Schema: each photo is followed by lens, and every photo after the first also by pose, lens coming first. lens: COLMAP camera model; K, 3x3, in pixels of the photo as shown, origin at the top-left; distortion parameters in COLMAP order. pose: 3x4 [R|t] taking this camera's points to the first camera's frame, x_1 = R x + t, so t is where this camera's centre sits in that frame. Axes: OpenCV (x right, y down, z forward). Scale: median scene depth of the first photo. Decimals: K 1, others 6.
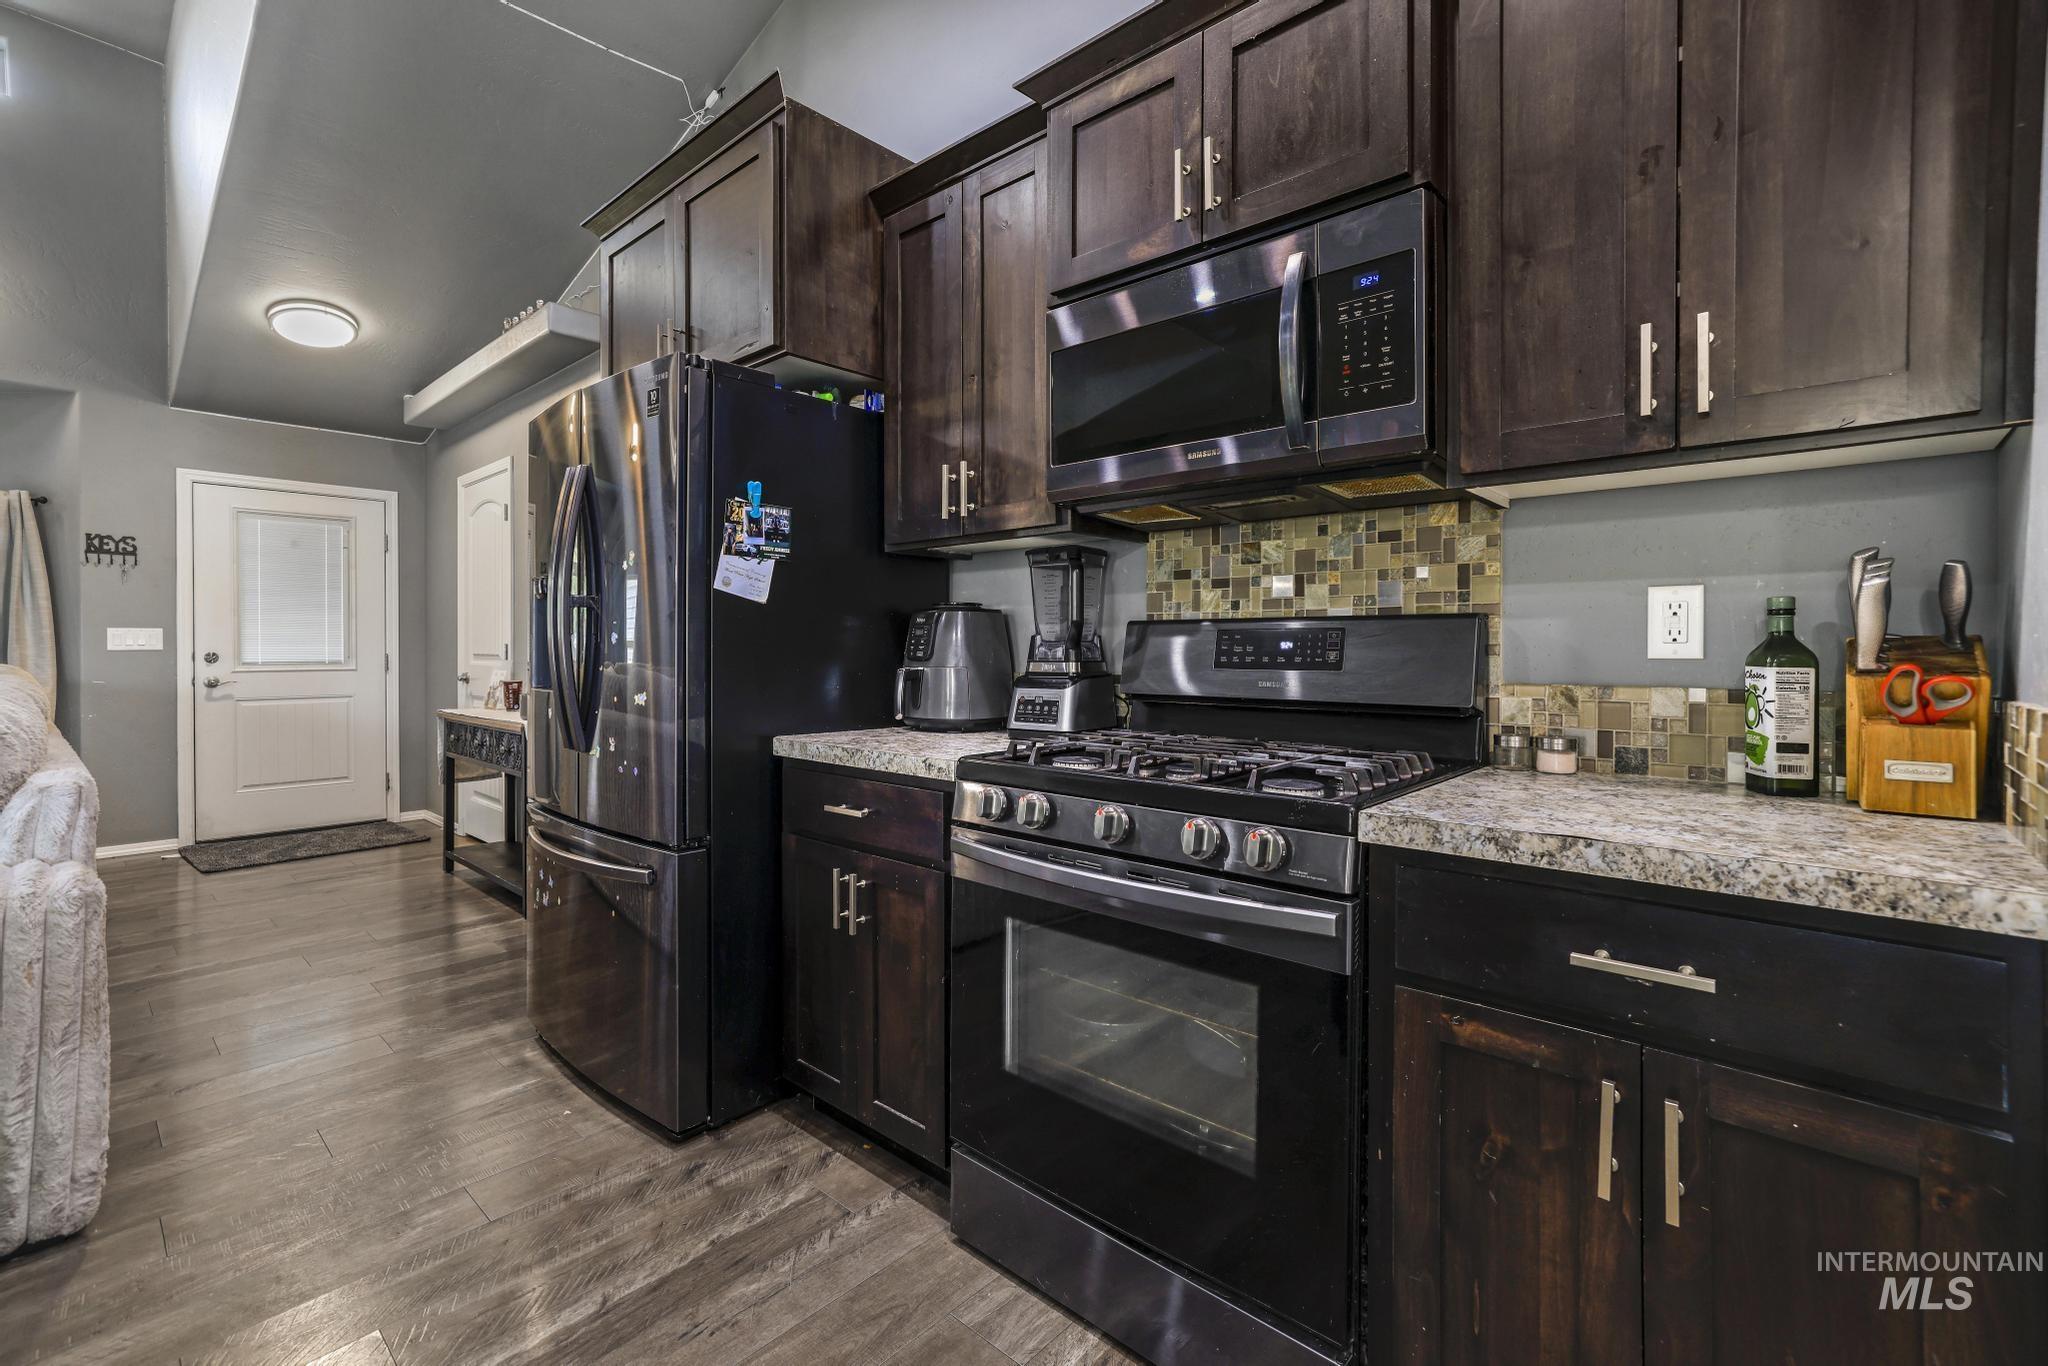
lens RADIAL K [[893.8, 0, 1009.9], [0, 893.8, 646.6], [0, 0, 1]] dist [-0.013141, 0.010252]
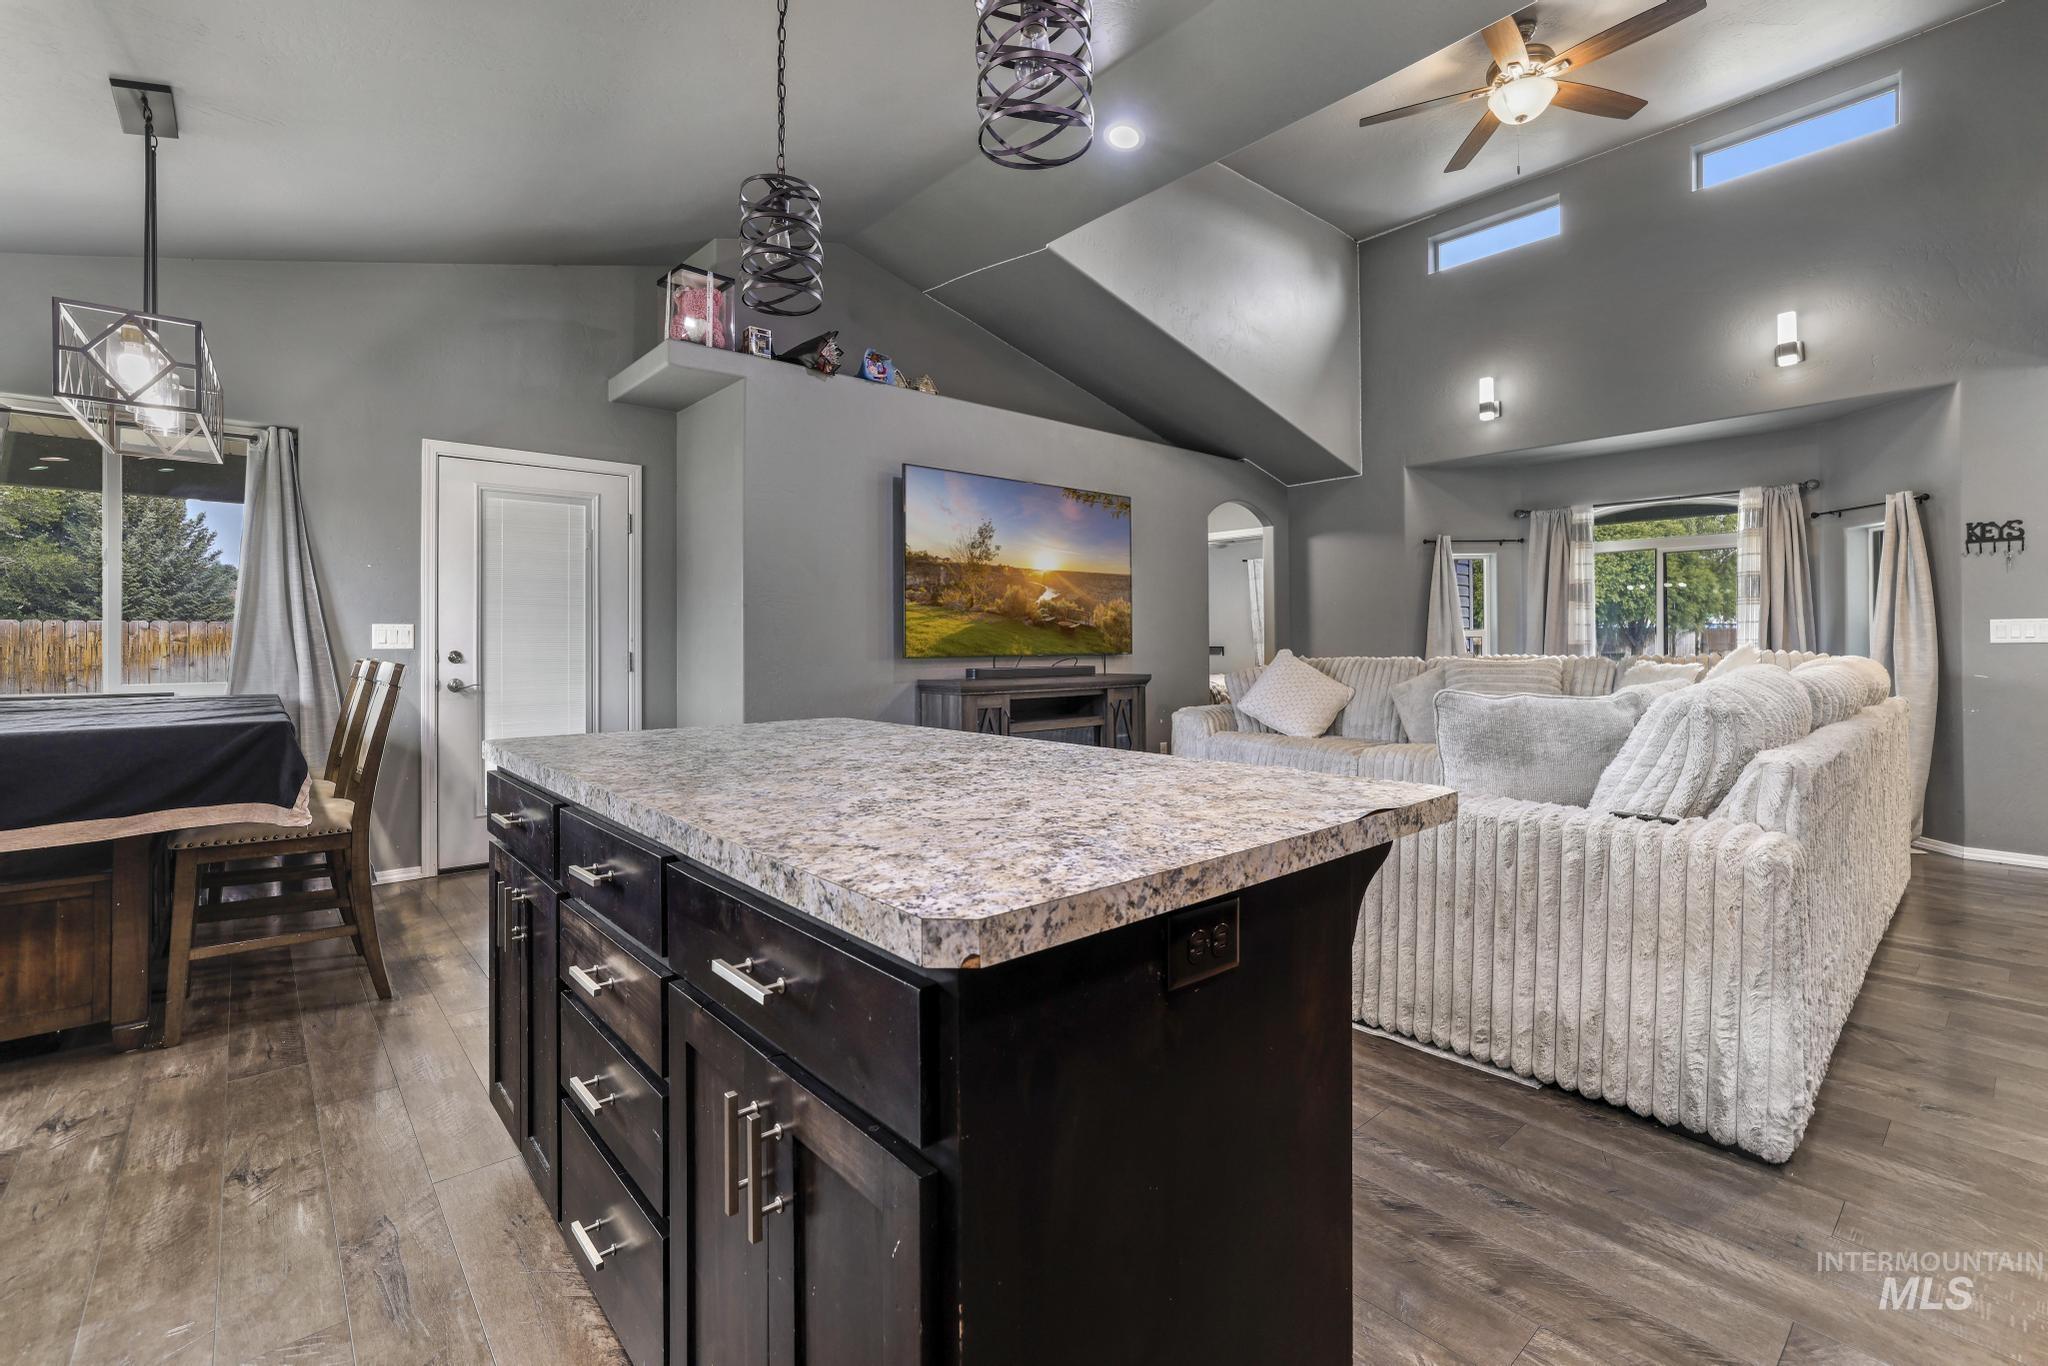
lens RADIAL K [[893.8, 0, 997.0], [0, 893.8, 637.3], [0, 0, 1]] dist [-0.013141, 0.010252]
pose [[-0.123087, -0.005549, -0.992380, 0.069510], [0.004097, 0.999973, -0.006099, -0.000468], [0.992387, -0.004816, -0.123061, 0.064497]]
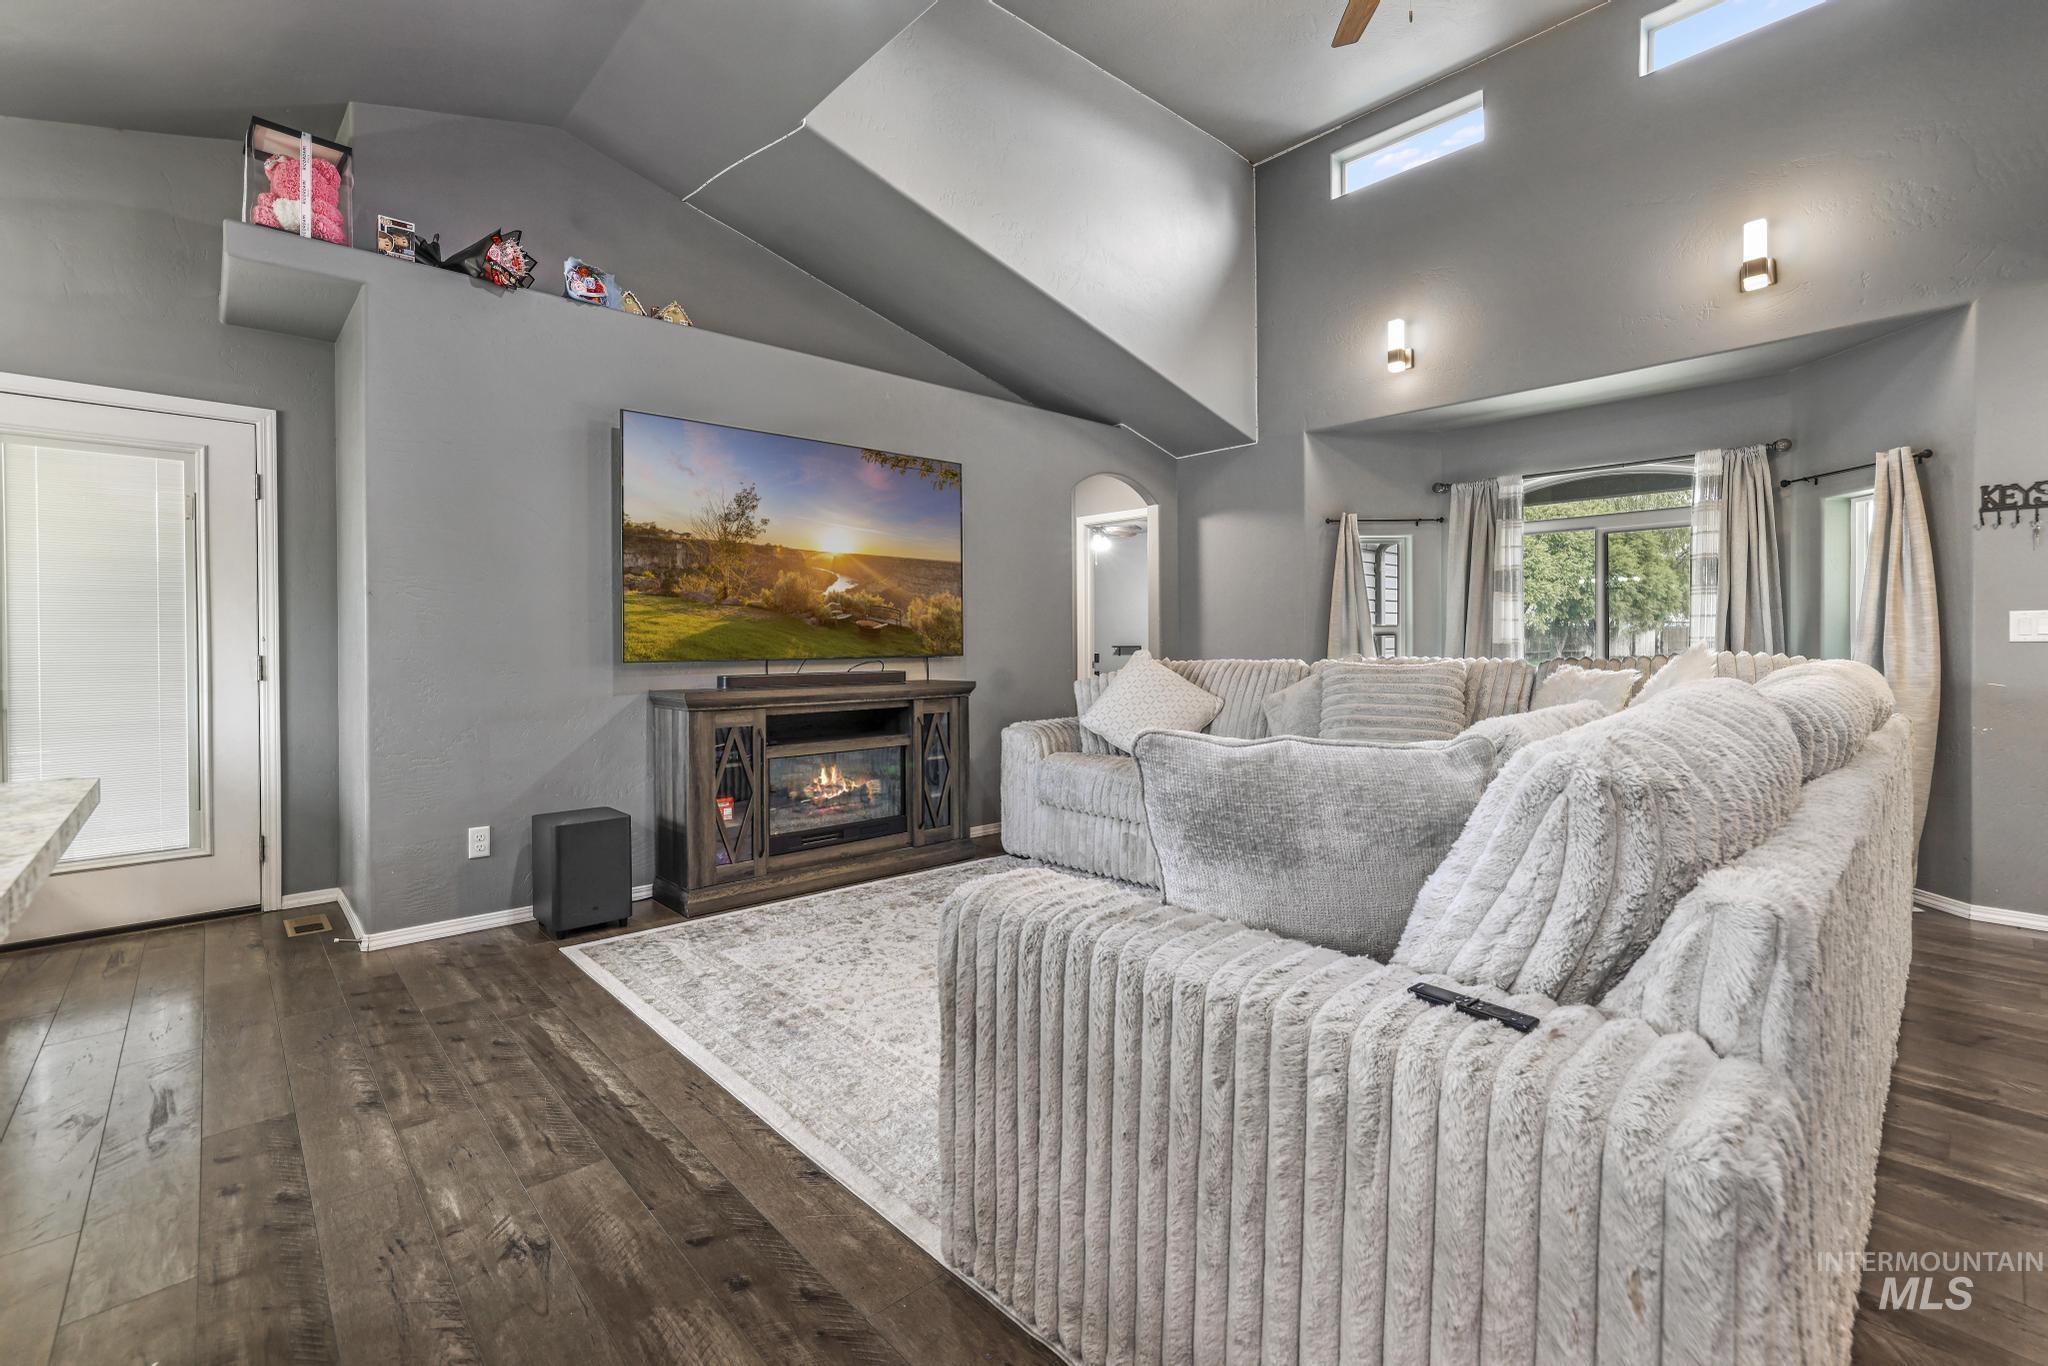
lens RADIAL K [[893.8, 0, 989.9], [0, 893.8, 653.0], [0, 0, 1]] dist [-0.013141, 0.010252]
pose [[-0.100377, 0.012915, -0.994866, -0.201386], [0.005835, 0.999906, 0.012392, -0.000210], [0.994932, -0.004561, -0.100443, 0.245454]]
